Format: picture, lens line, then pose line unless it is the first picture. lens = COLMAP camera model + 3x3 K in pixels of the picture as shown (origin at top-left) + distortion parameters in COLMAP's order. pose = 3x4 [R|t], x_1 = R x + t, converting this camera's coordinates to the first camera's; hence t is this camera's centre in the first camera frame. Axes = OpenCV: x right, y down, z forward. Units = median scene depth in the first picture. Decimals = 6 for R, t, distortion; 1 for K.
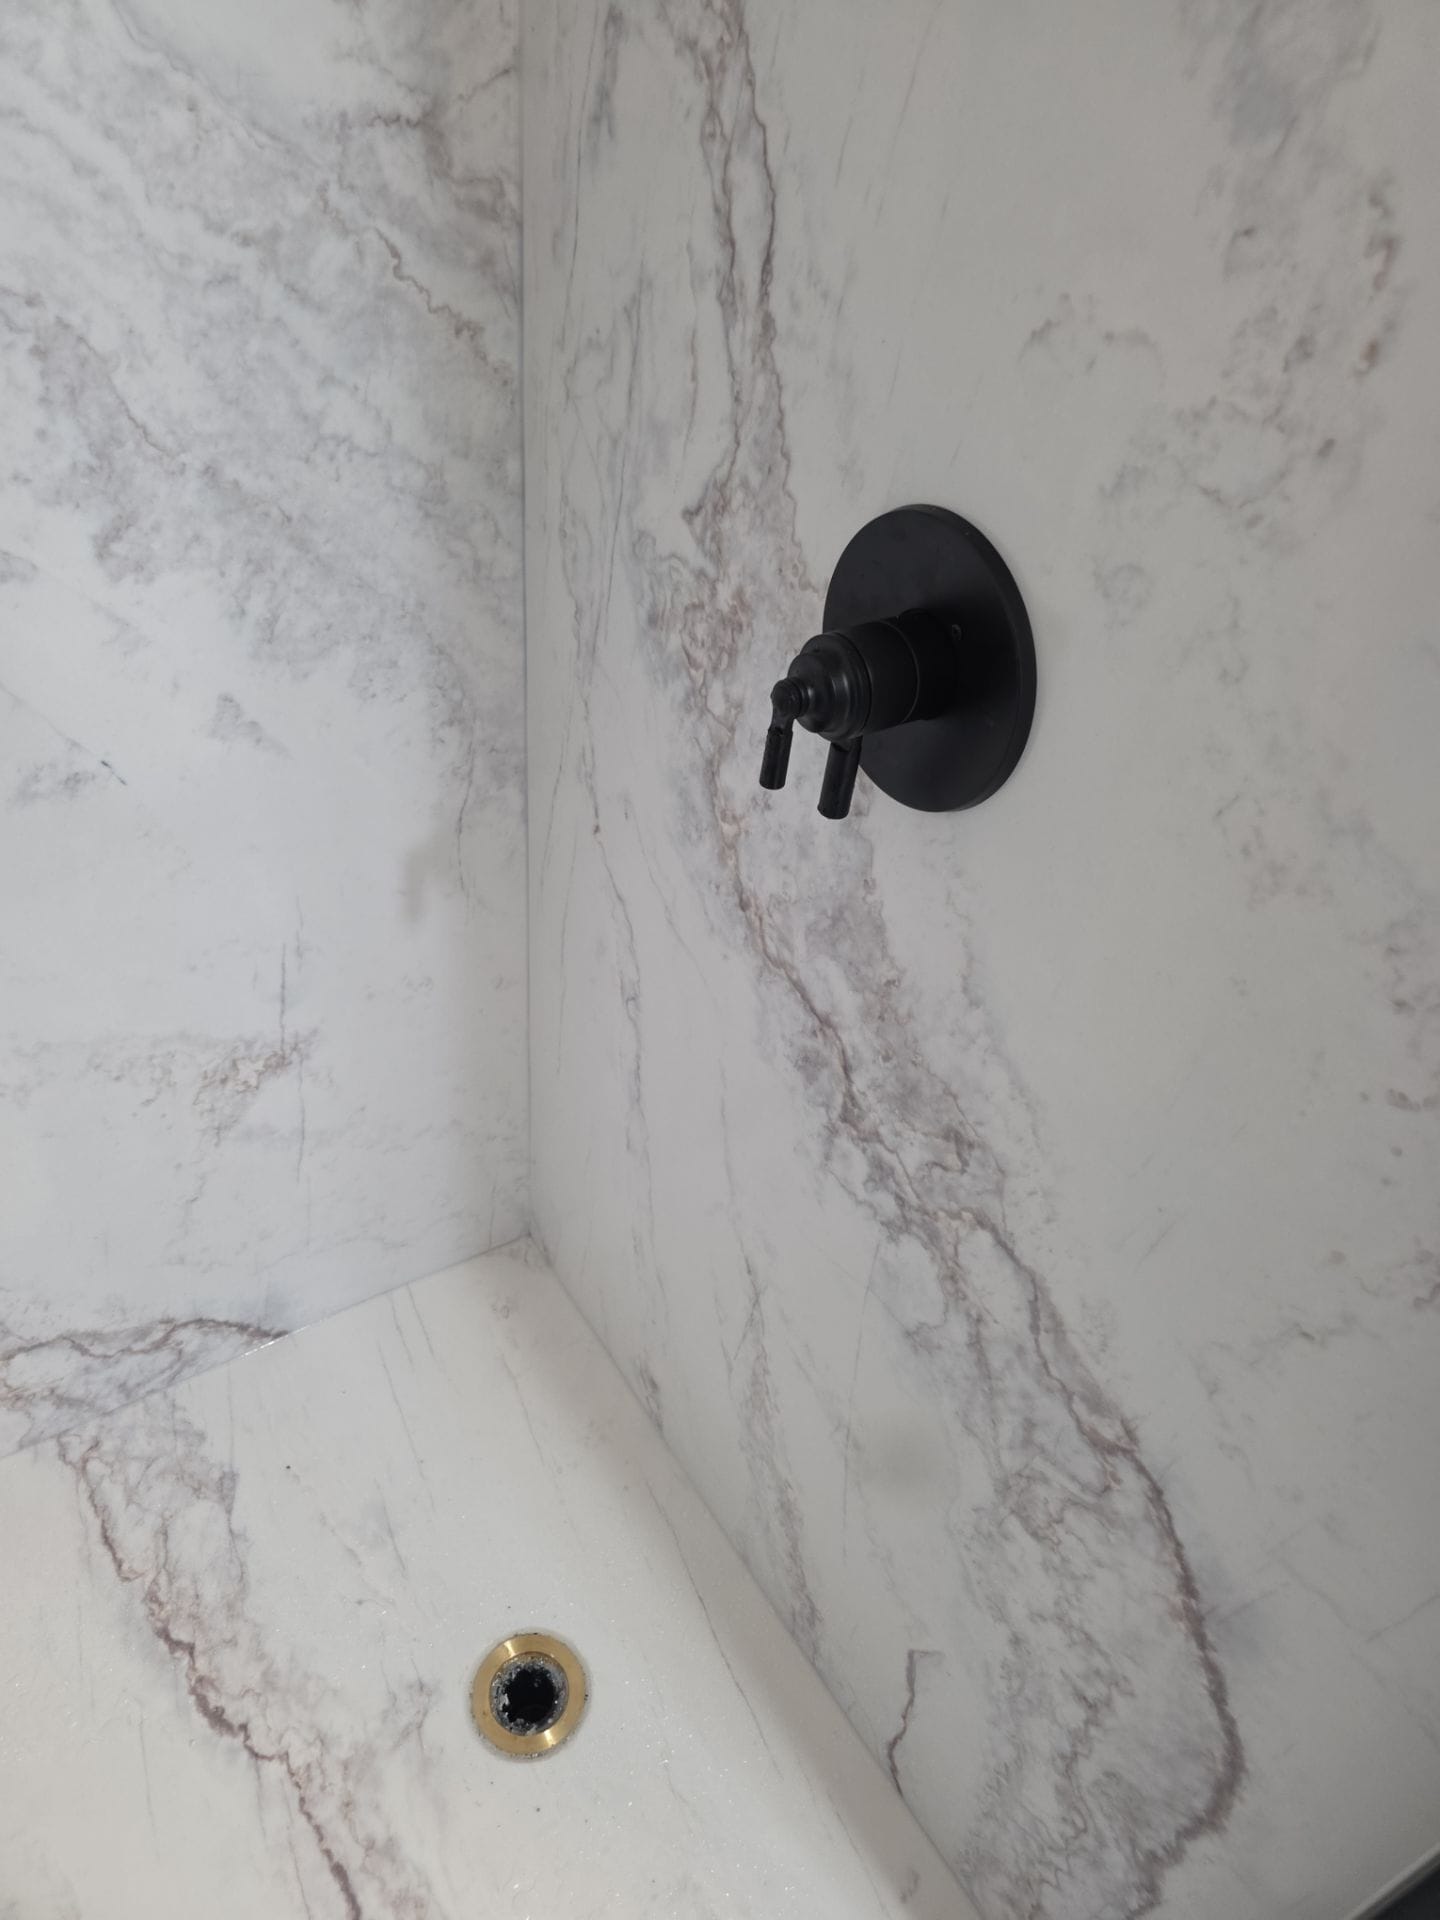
lens RADIAL K [[1306.2, 0, 720.0], [0, 1306.2, 960.0], [0, 0, 1]] dist [0.003384, -0.005523]
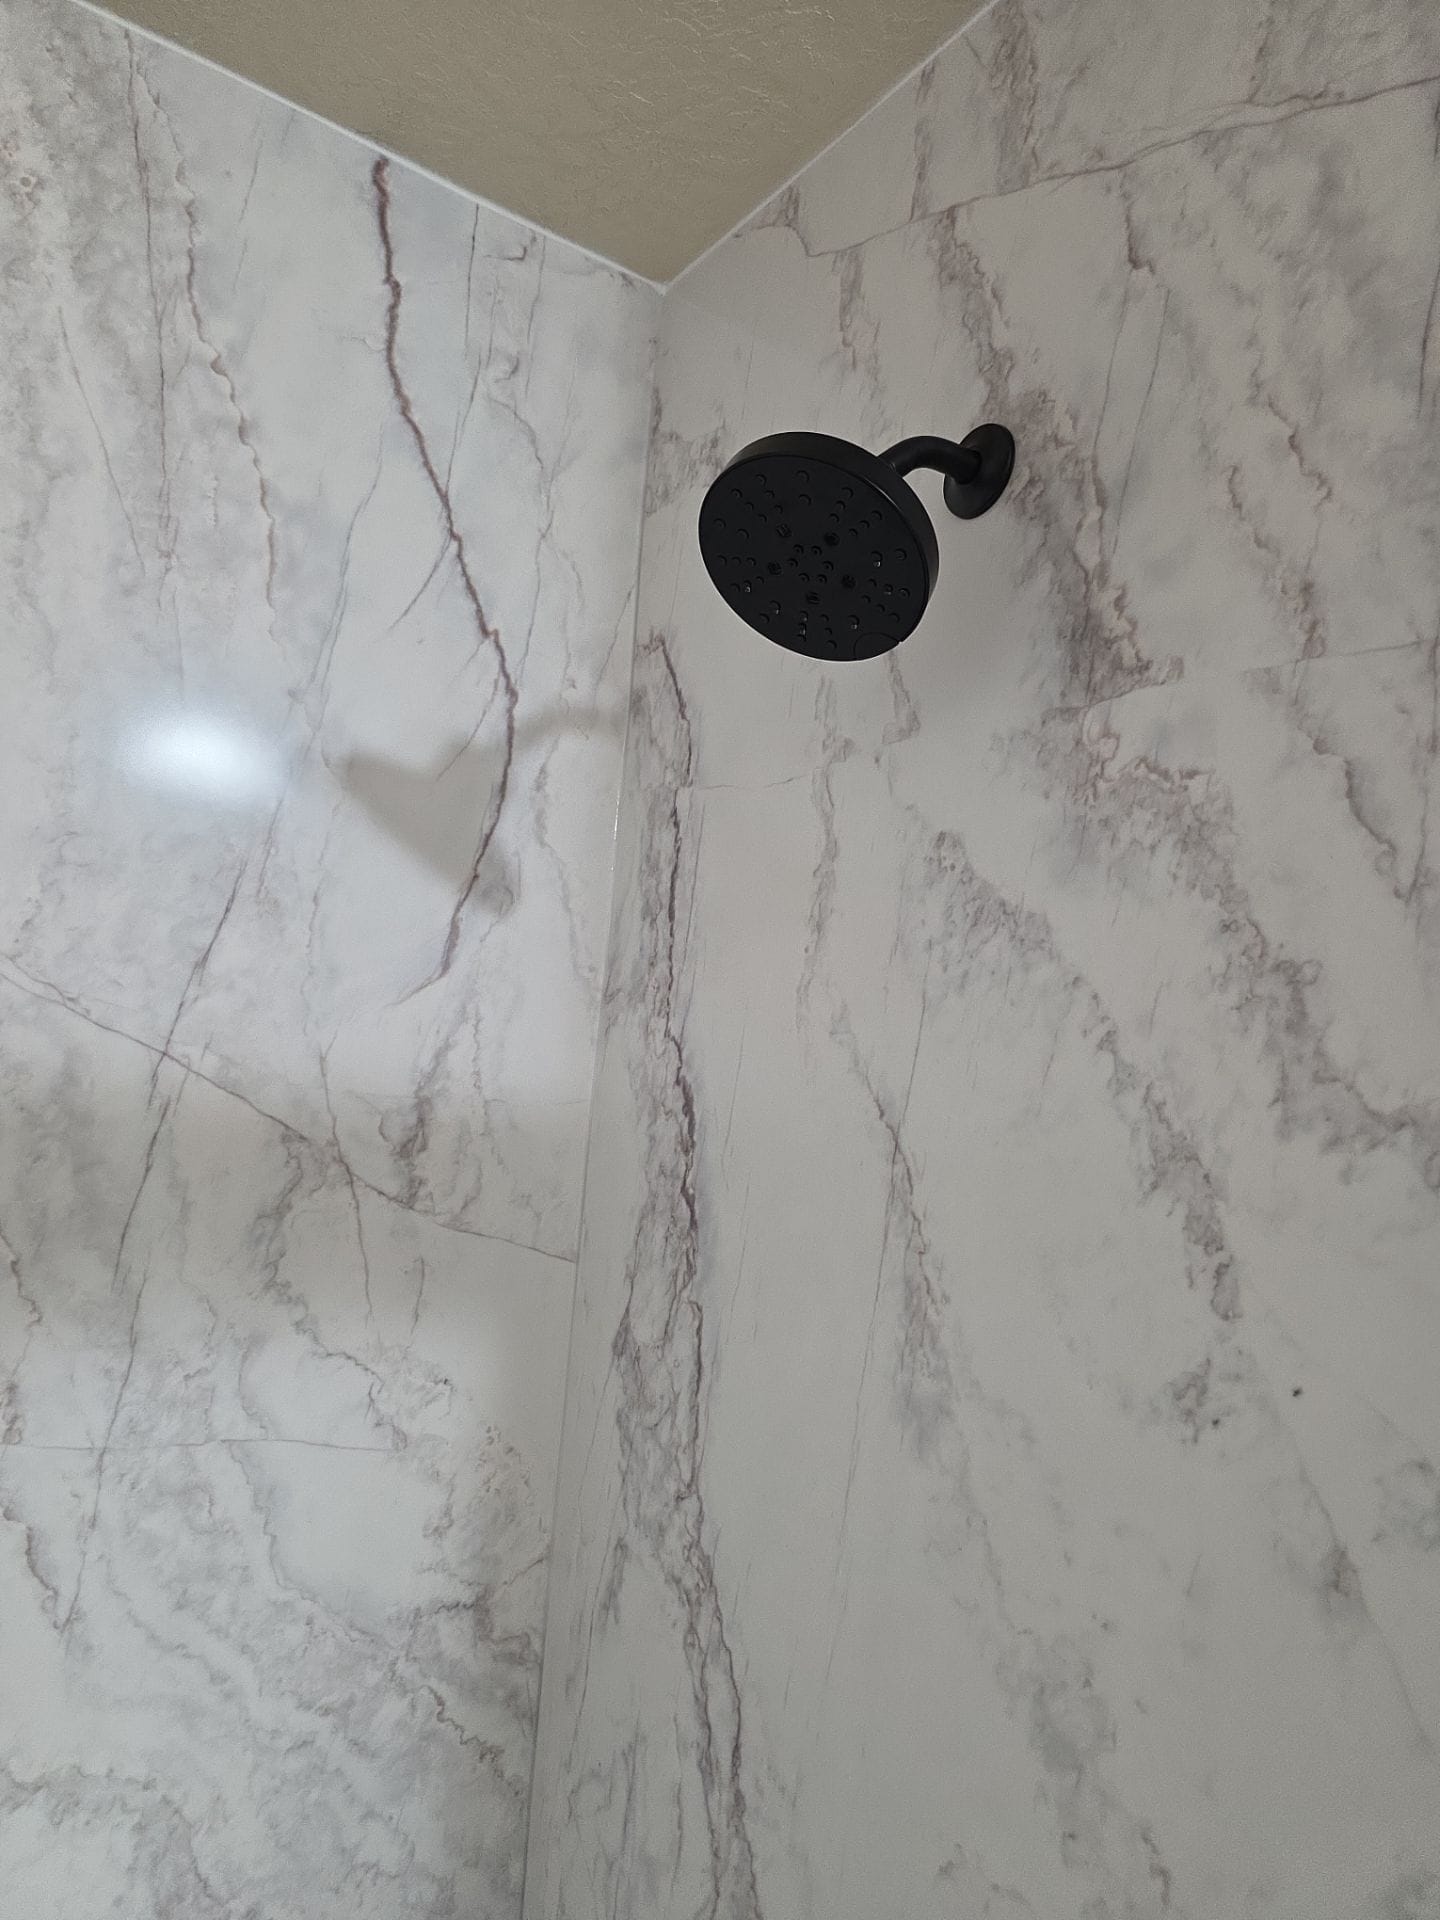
lens RADIAL K [[1306.2, 0, 720.0], [0, 1306.2, 960.0], [0, 0, 1]] dist [0.003384, -0.005523]
pose [[0.999502, -0.017850, 0.026006, 0.000170], [0.031185, 0.682993, -0.729759, -0.108190], [-0.004736, 0.730207, 0.683210, -0.400371]]
